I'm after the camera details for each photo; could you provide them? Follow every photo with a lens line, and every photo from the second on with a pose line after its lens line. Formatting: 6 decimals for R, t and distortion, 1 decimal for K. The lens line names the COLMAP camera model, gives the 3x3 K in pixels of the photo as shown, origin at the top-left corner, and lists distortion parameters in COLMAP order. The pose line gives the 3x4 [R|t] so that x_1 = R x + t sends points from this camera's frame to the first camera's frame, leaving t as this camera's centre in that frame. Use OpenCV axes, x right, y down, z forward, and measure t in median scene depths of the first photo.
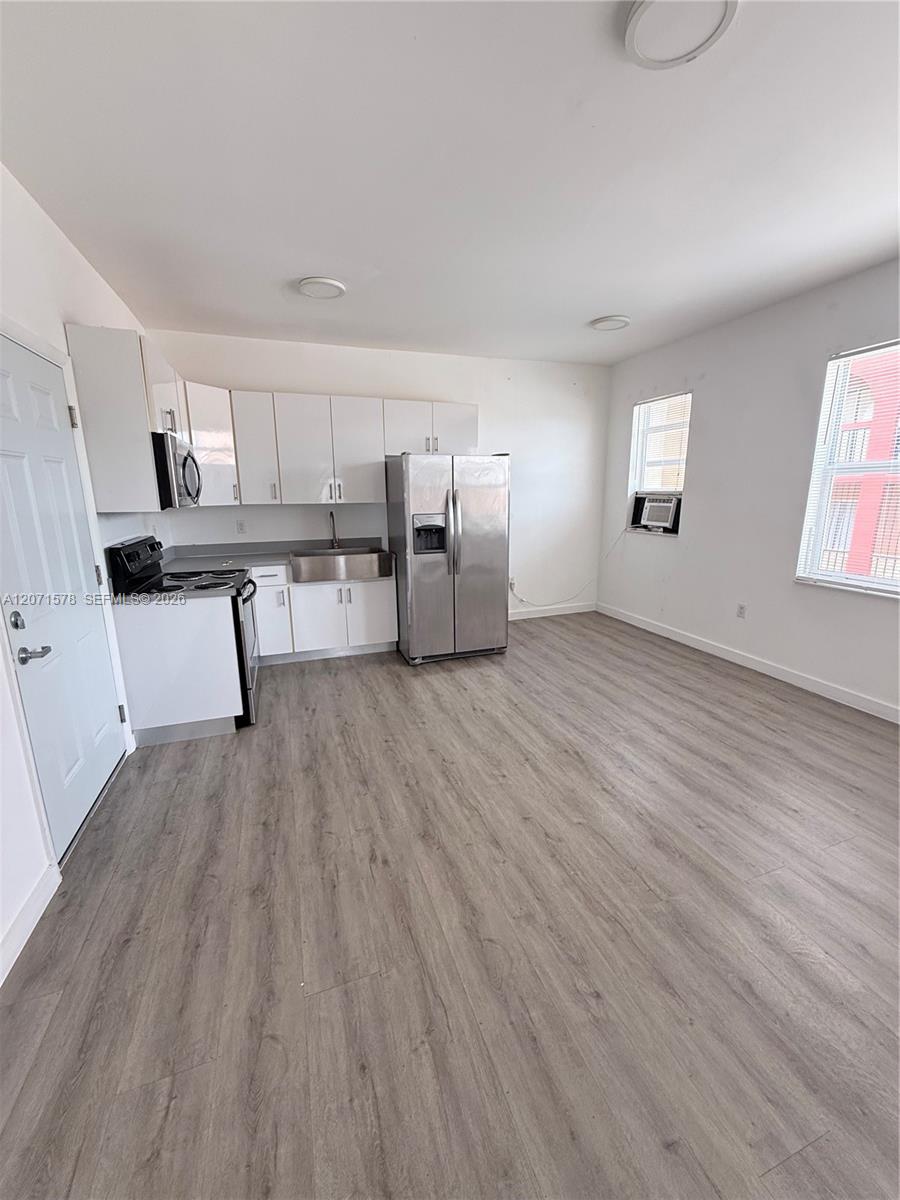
lens RADIAL K [[477.8, 0, 451.6], [0, 477.8, 594.9], [0, 0, 1]] dist [-0.000145, 0.000063]
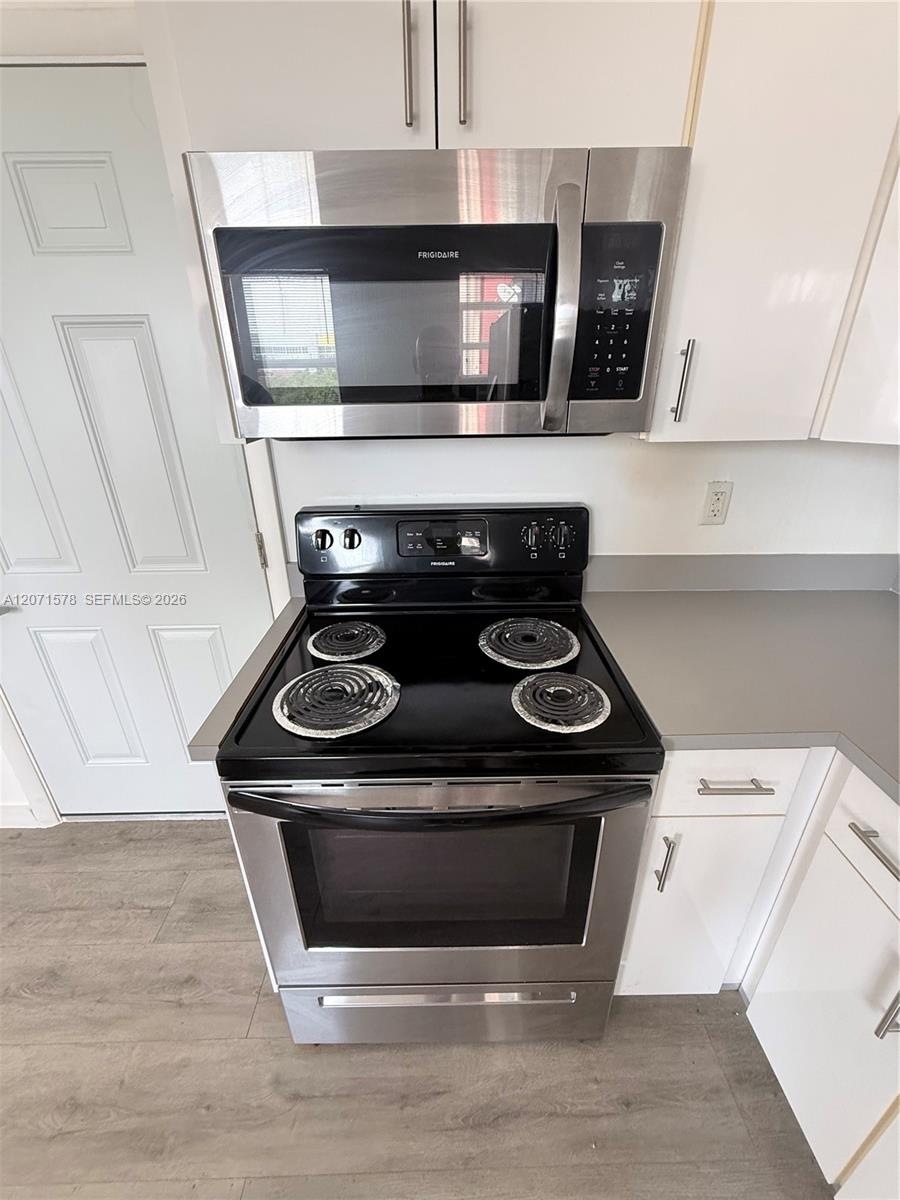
lens RADIAL K [[477.8, 0, 451.6], [0, 477.8, 594.9], [0, 0, 1]] dist [-0.000145, 0.000063]
pose [[-0.318440, 0.393990, -0.862188, -0.236851], [-0.191673, 0.863987, 0.465605, -0.210594], [0.928363, 0.313525, -0.199610, 0.965201]]
